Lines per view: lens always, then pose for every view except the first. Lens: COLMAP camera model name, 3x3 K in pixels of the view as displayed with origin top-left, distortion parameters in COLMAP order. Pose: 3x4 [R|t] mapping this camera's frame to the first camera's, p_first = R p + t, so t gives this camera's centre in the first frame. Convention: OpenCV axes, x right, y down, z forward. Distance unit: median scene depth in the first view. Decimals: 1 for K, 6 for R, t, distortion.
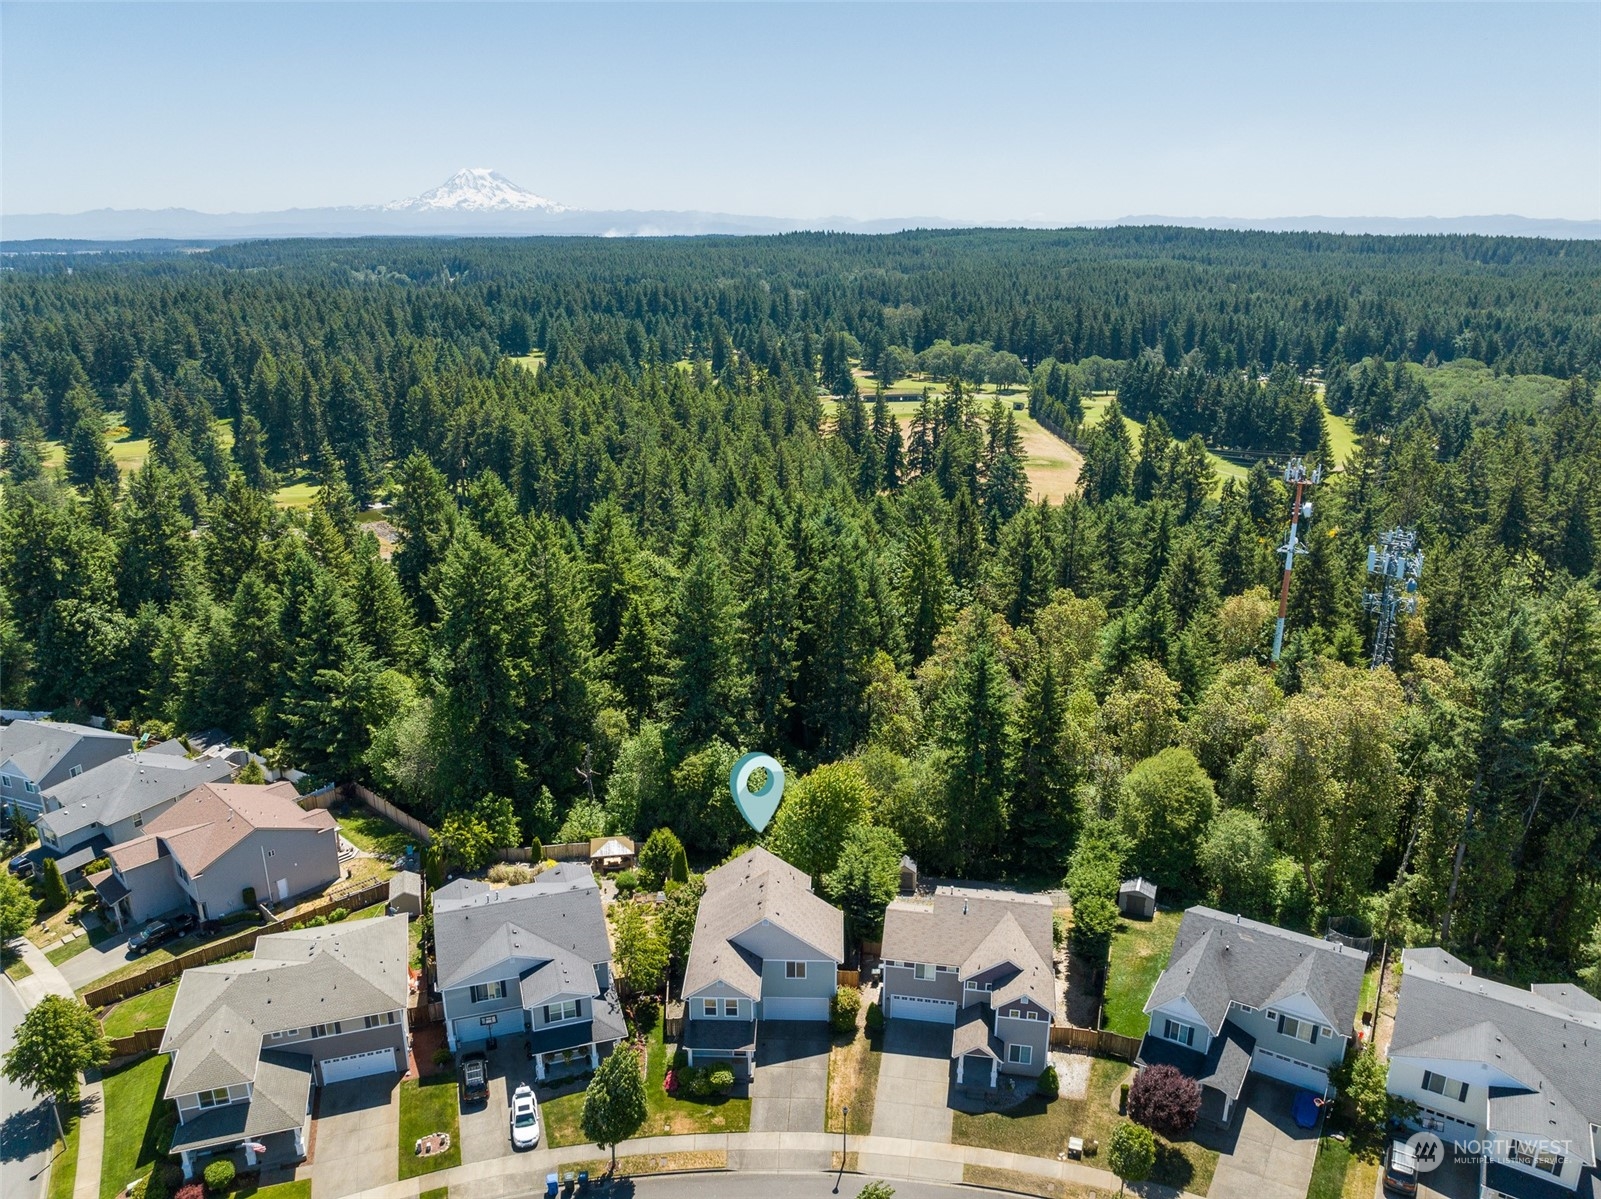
lens RADIAL K [[1116.1, 0, 796.3], [0, 1116.1, 629.6], [0, 0, 1]] dist [-0.018945, -0.010903]
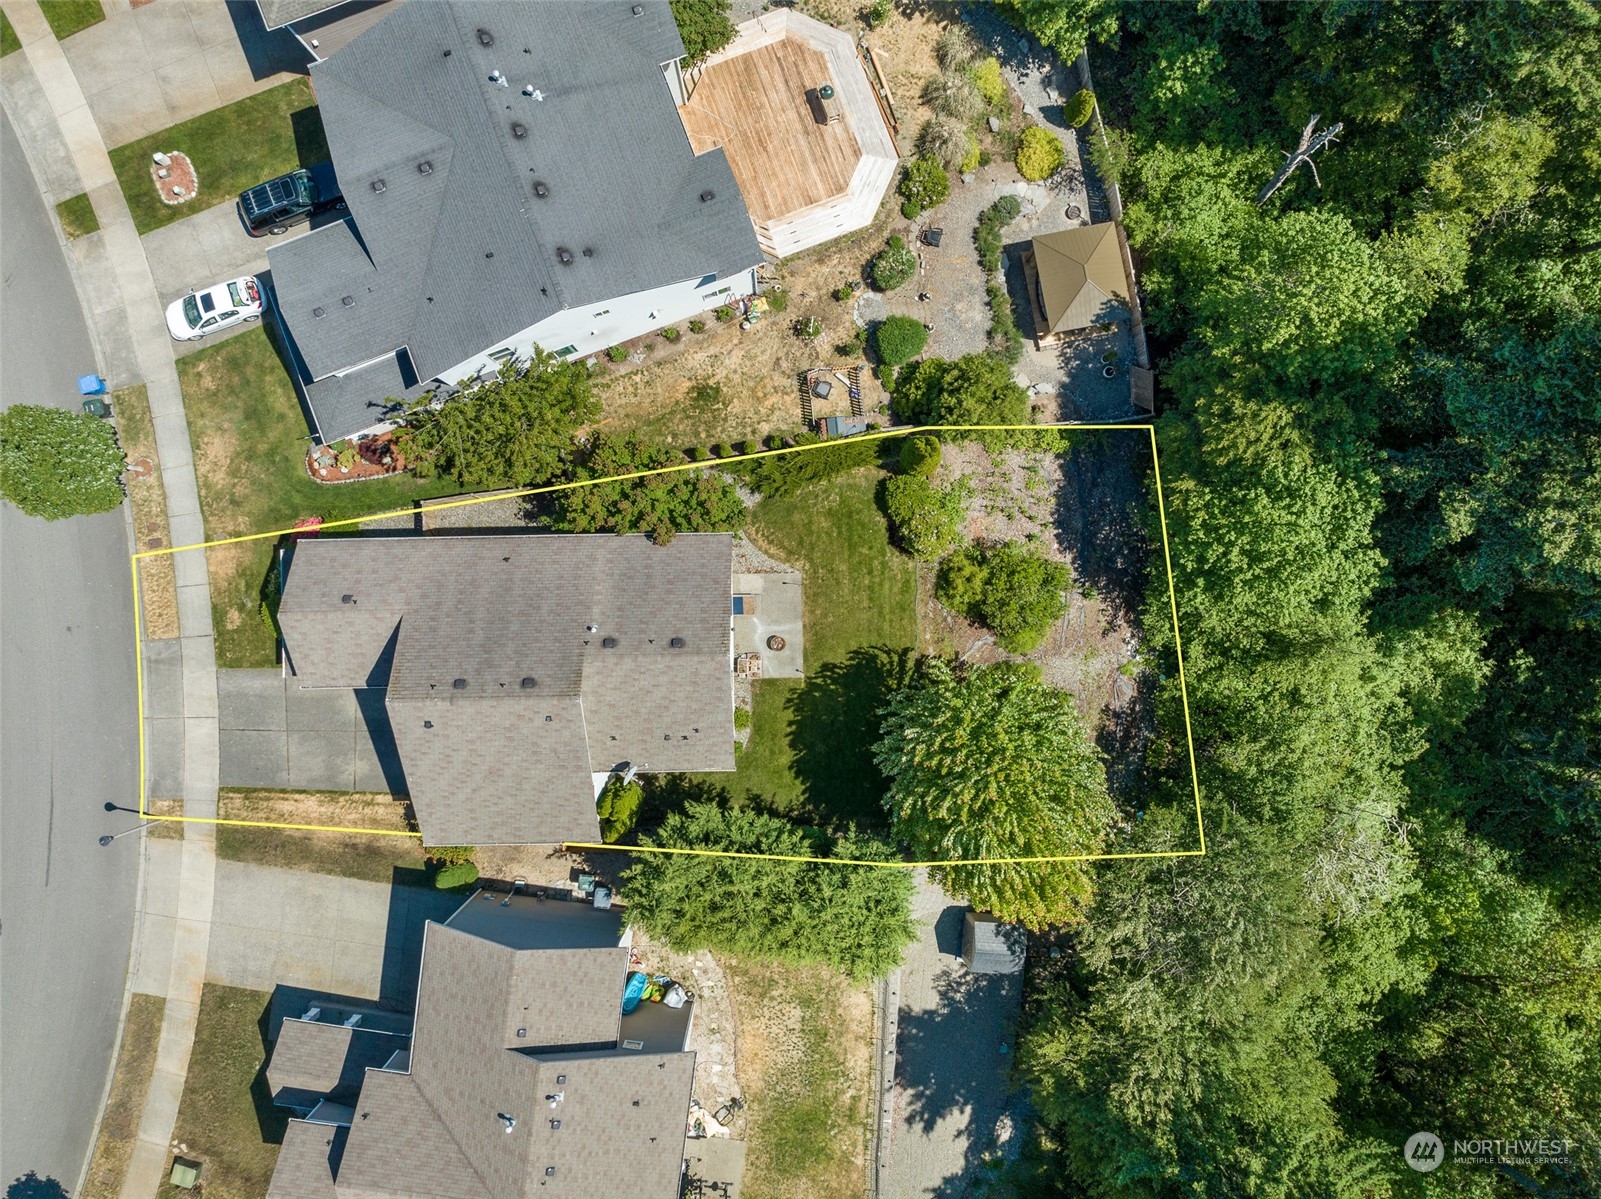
lens RADIAL K [[1116.1, 0, 807.4], [0, 1116.1, 607.4], [0, 0, 1]] dist [-0.018945, -0.010903]
pose [[0.044357, 0.998798, 0.020862, -0.053370], [-0.349402, -0.004054, 0.936964, -0.182344], [0.935922, -0.048851, 0.348802, 0.770840]]
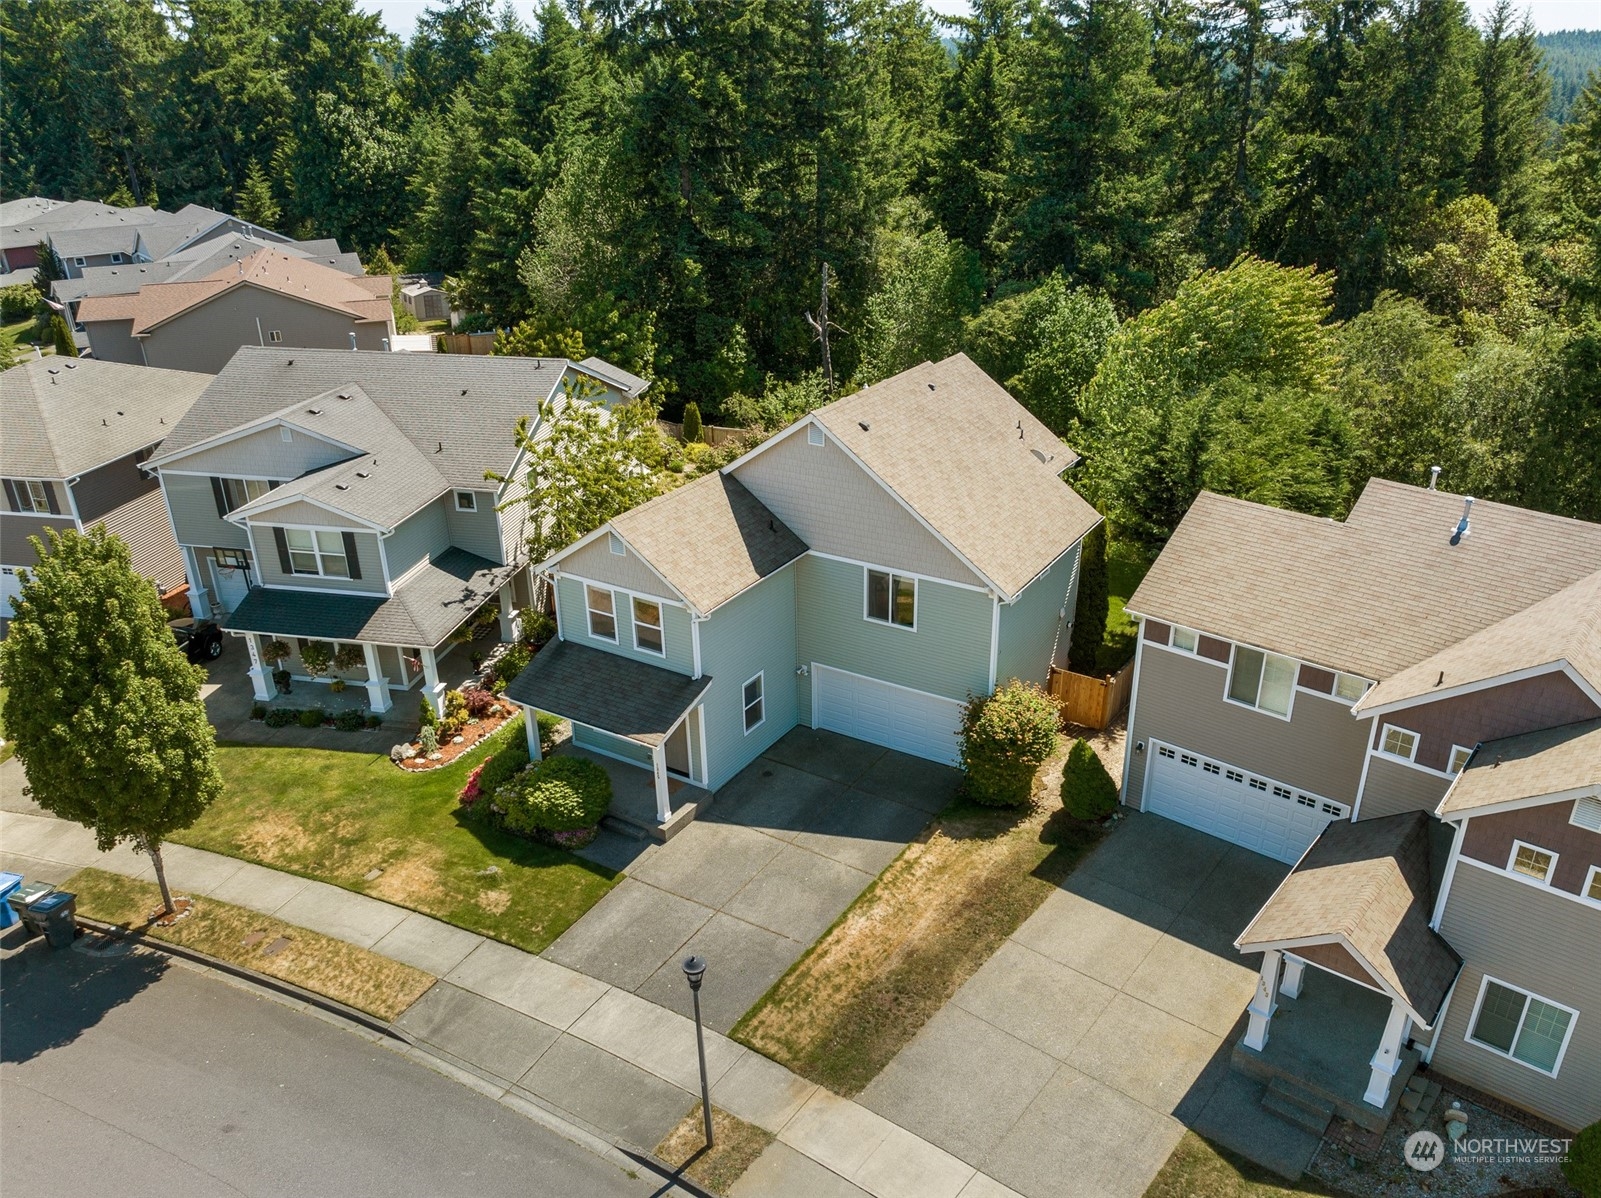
lens RADIAL K [[1238.8, 0, 845.9], [0, 1238.8, 618.5], [0, 0, 1]] dist [-0.008398, -0.009868]
pose [[0.882962, 0.204885, -0.422375, 0.120765], [-0.160550, 0.977272, 0.138429, 0.203344], [0.441137, -0.054415, 0.895788, 0.504575]]
